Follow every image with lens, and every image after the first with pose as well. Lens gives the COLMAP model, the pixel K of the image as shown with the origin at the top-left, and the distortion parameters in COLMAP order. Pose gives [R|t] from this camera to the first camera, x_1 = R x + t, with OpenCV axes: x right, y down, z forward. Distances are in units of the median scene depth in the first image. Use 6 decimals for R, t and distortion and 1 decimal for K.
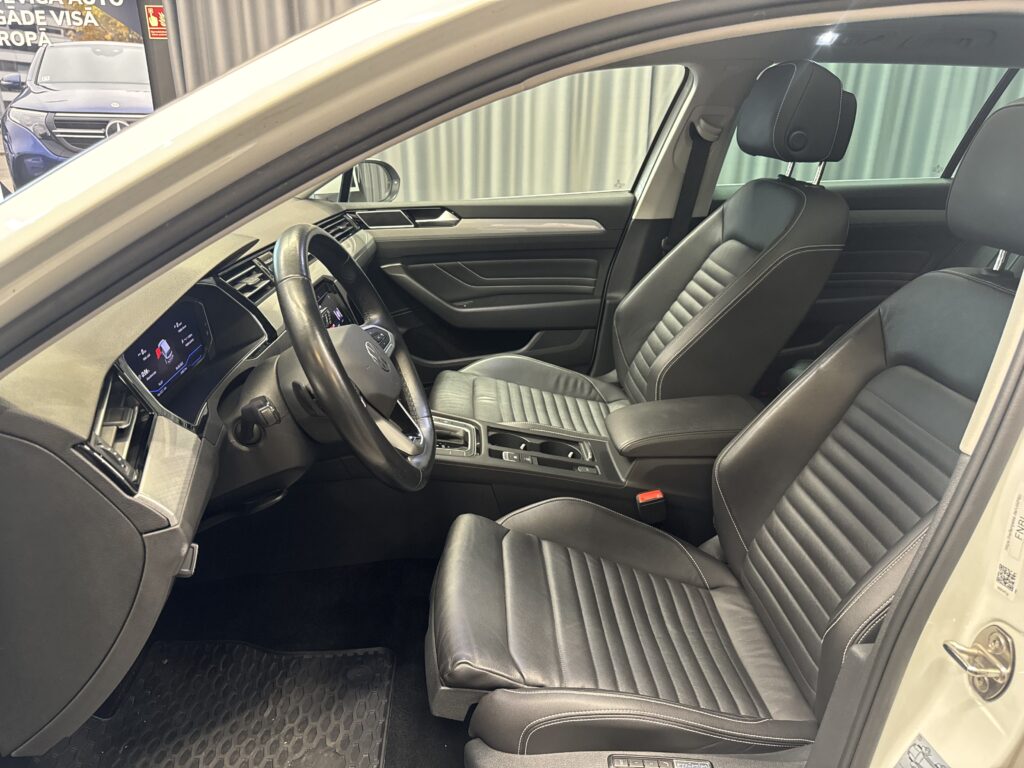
lens RADIAL K [[727.3, 0, 511.1], [0, 727.3, 388.4], [0, 0, 1]] dist [0.065823, -0.066245]
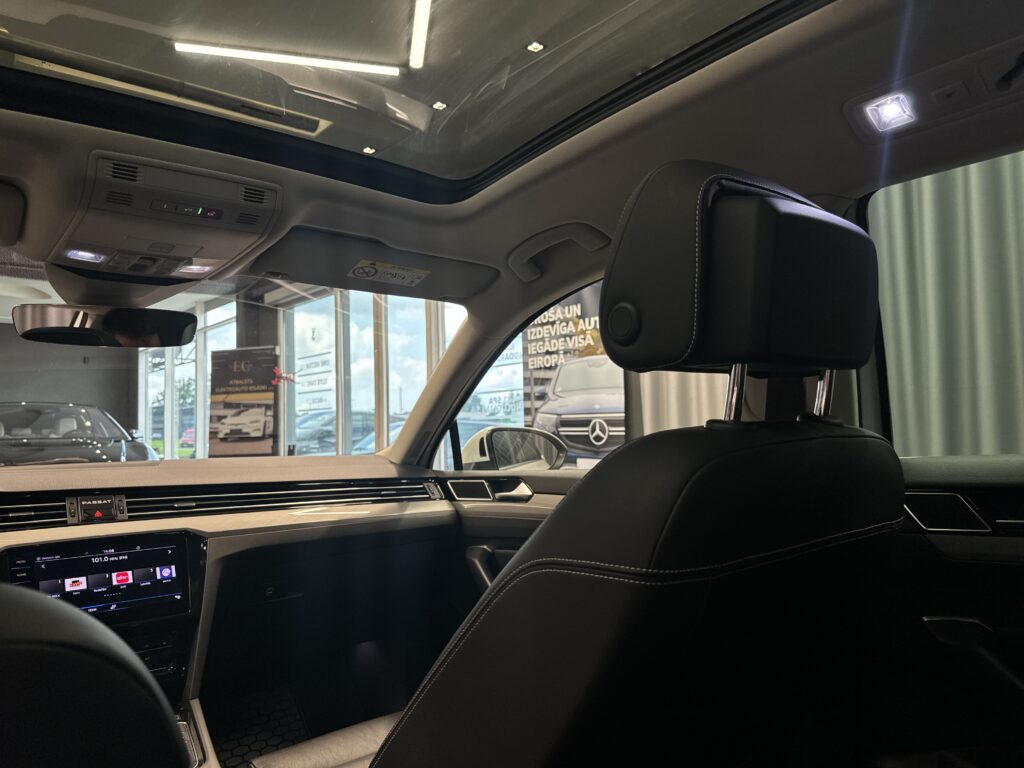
lens RADIAL K [[721.6, 0, 511.9], [0, 721.6, 385.7], [0, 0, 1]] dist [0.075271, -0.109228]
pose [[0.597069, -0.077294, -0.798458, 0.506628], [-0.257666, 0.924125, -0.282136, -0.117632], [0.759682, 0.374190, 0.531850, 0.538185]]
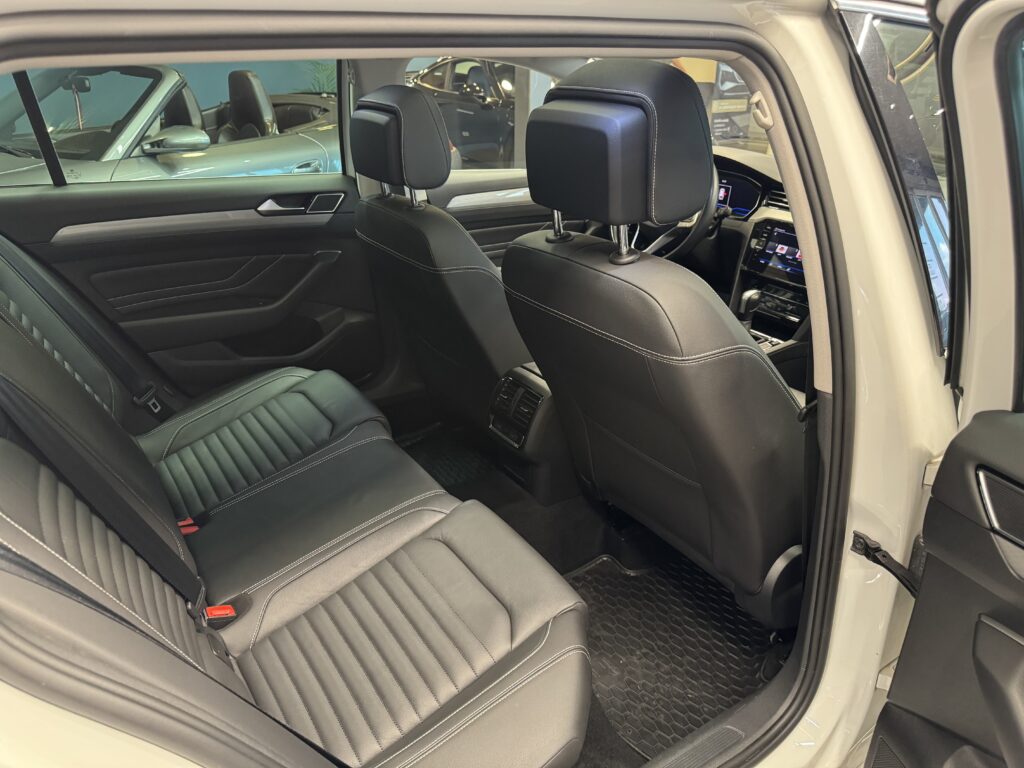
lens RADIAL K [[729.9, 0, 505.2], [0, 729.9, 384.4], [0, 0, 1]] dist [0.003908, -0.001049]
pose [[-0.867211, 0.192147, -0.459373, 0.625934], [-0.196261, 0.715968, 0.669979, -0.492762], [0.457631, 0.671170, -0.583185, 1.154403]]
